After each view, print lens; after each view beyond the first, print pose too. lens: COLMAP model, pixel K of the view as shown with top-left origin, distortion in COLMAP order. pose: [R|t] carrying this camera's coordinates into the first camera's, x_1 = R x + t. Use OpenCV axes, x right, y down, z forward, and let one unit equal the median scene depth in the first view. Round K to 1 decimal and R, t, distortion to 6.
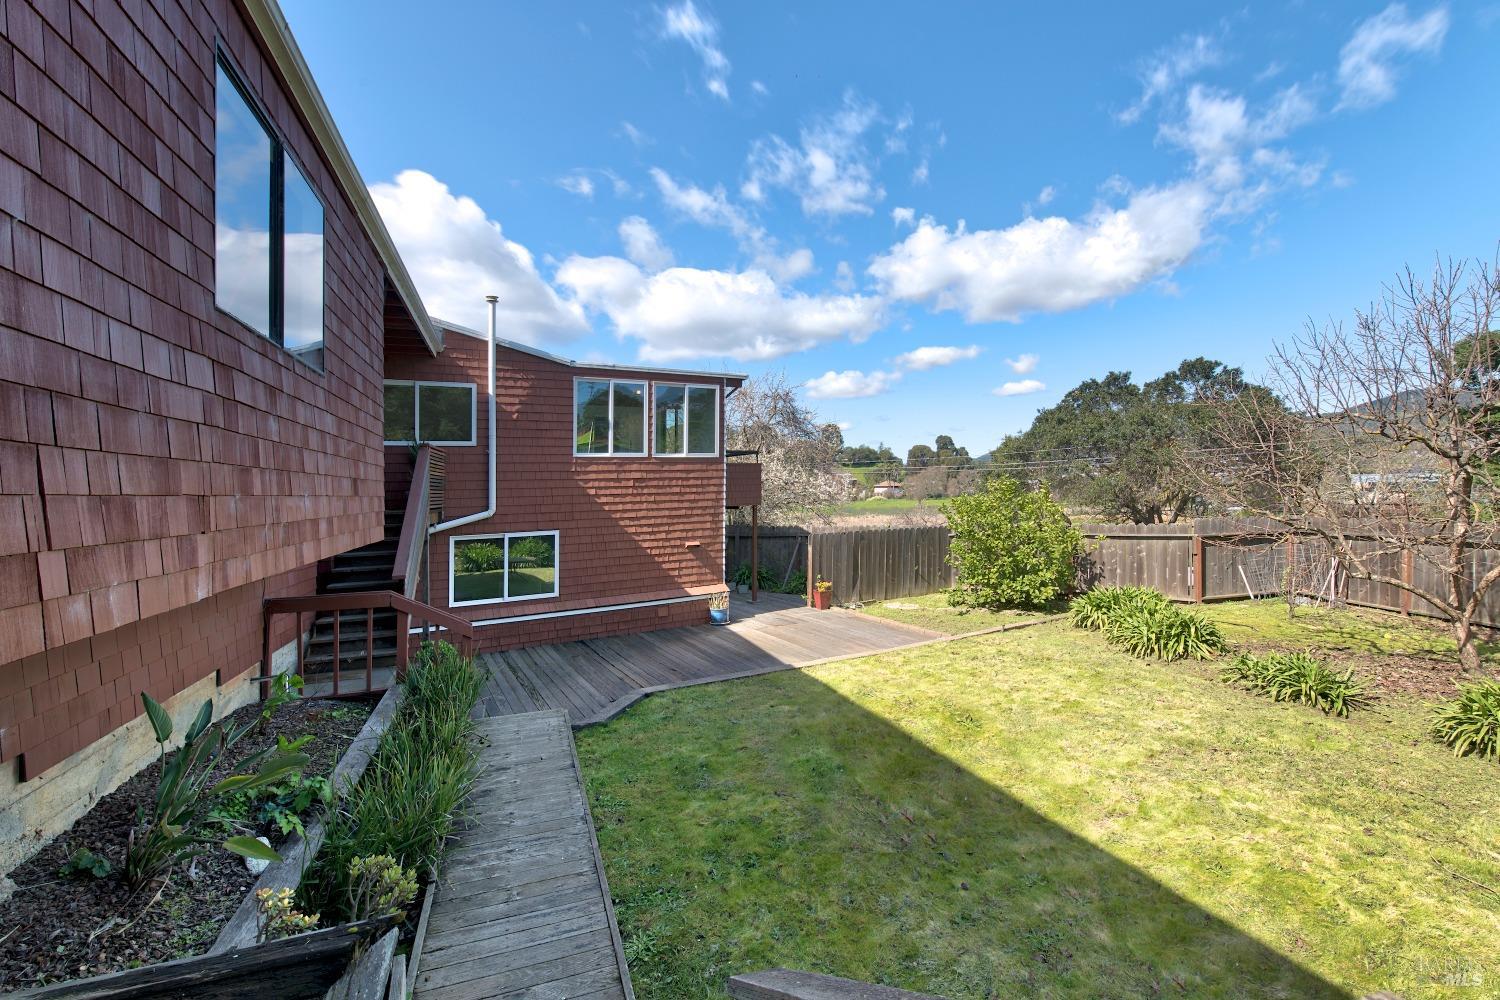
lens RADIAL K [[651.8, 0, 781.2], [0, 651.8, 449.3], [0, 0, 1]] dist [0.002485, -0.001008]
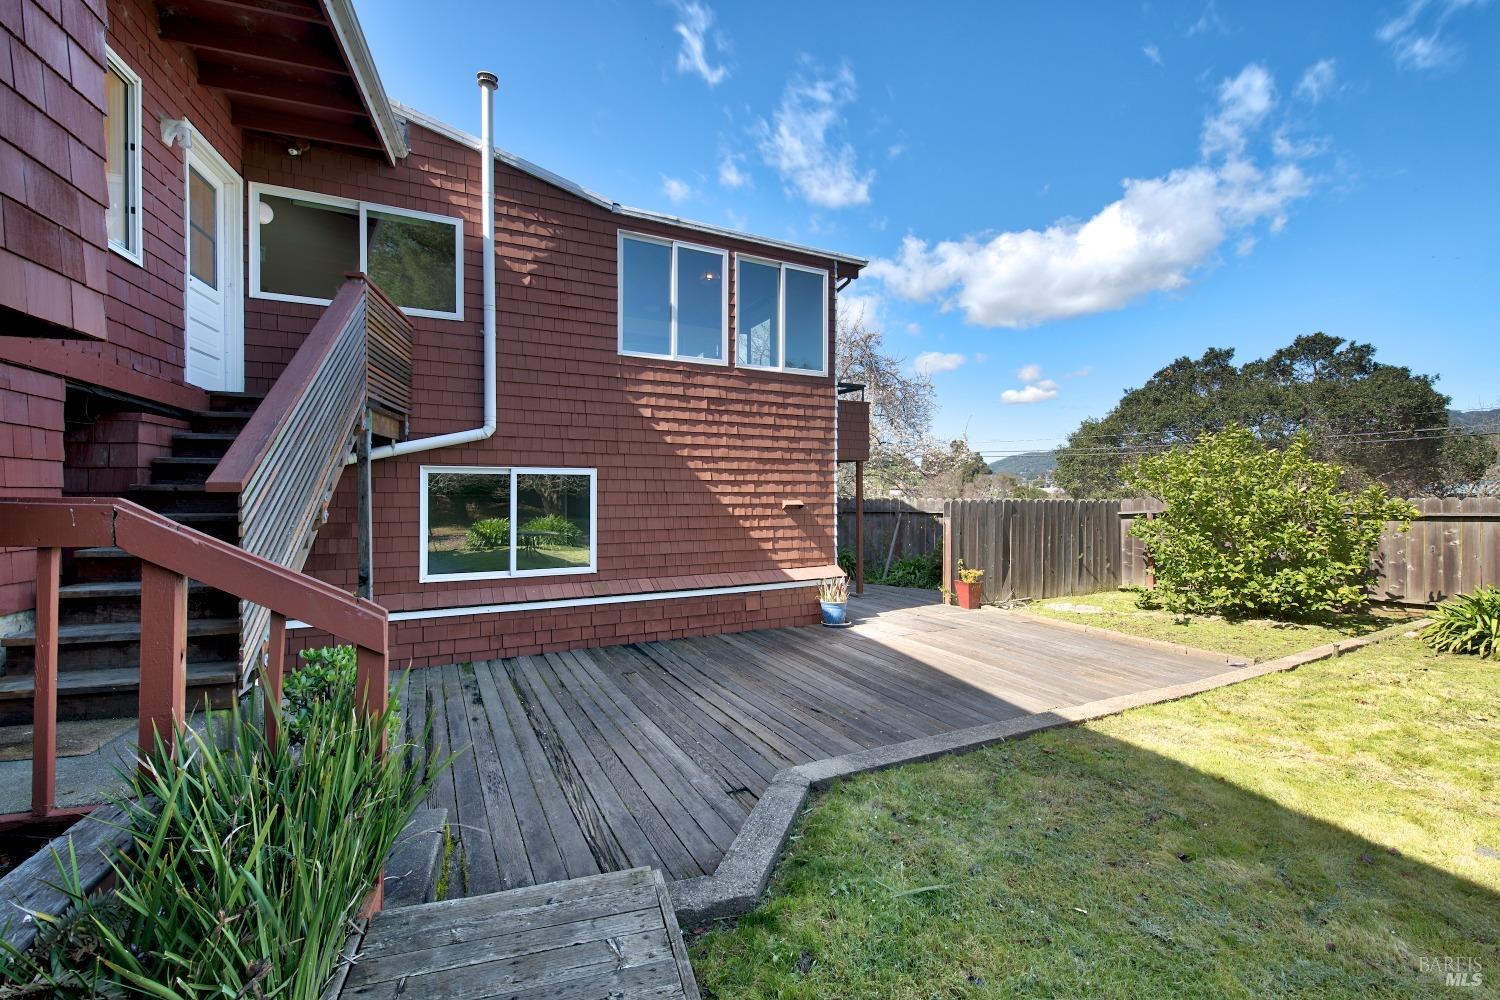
lens RADIAL K [[651.8, 0, 748.5], [0, 651.8, 496.5], [0, 0, 1]] dist [0.002485, -0.001008]
pose [[0.997140, 0.022824, -0.072052, -0.140381], [-0.017476, 0.997104, 0.074012, 0.095282], [0.073533, -0.072541, 0.994651, 0.363037]]
